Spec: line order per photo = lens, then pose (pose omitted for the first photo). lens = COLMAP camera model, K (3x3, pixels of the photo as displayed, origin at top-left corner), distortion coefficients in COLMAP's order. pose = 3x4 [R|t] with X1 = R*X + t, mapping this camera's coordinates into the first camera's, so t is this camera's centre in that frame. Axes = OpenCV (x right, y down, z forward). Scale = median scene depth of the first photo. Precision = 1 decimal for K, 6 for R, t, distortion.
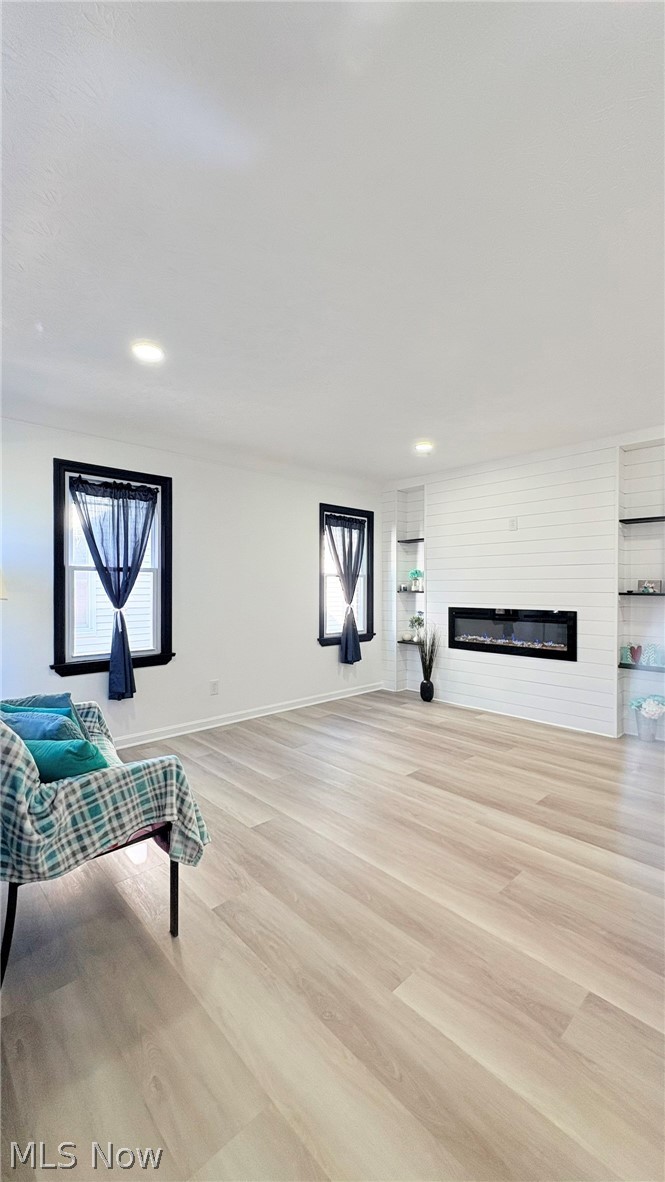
lens RADIAL K [[467.1, 0, 333.7], [0, 467.1, 594.3], [0, 0, 1]] dist [-0.002836, 0.001037]
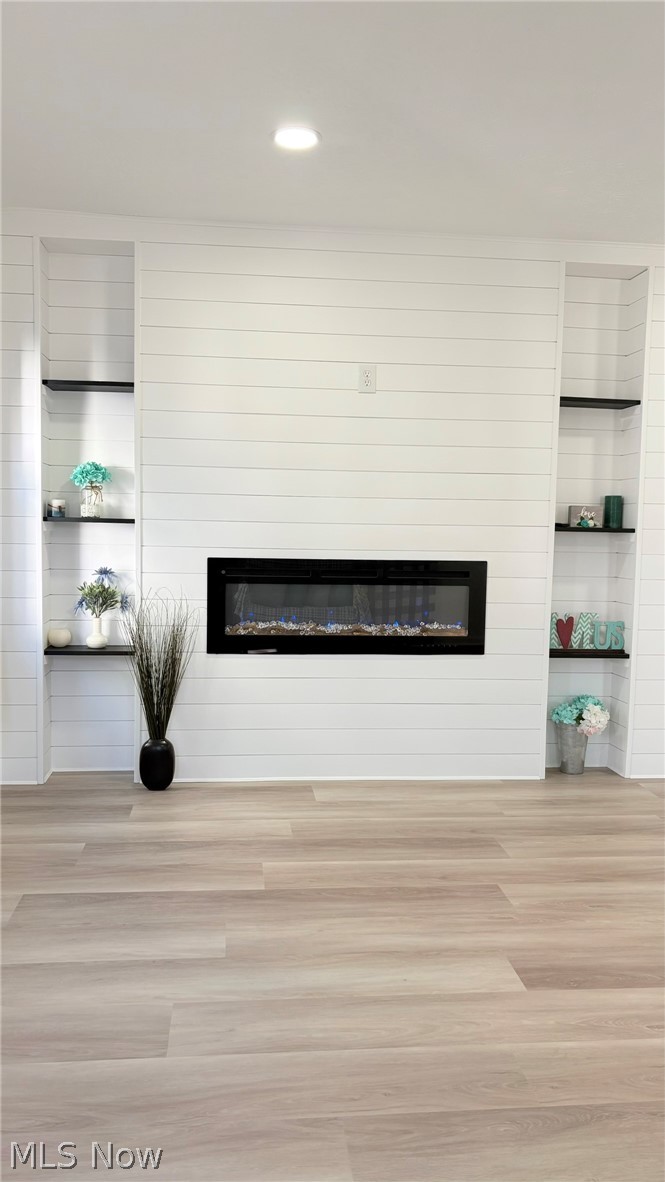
lens RADIAL K [[888.0, 0, 327.9], [0, 888.0, 593.0], [0, 0, 1]] dist [0.039886, -0.021534]
pose [[0.606710, -0.048971, 0.793414, -0.420639], [-0.006390, 0.997768, 0.066471, 0.006927], [-0.794898, -0.045398, 0.605042, 0.554665]]
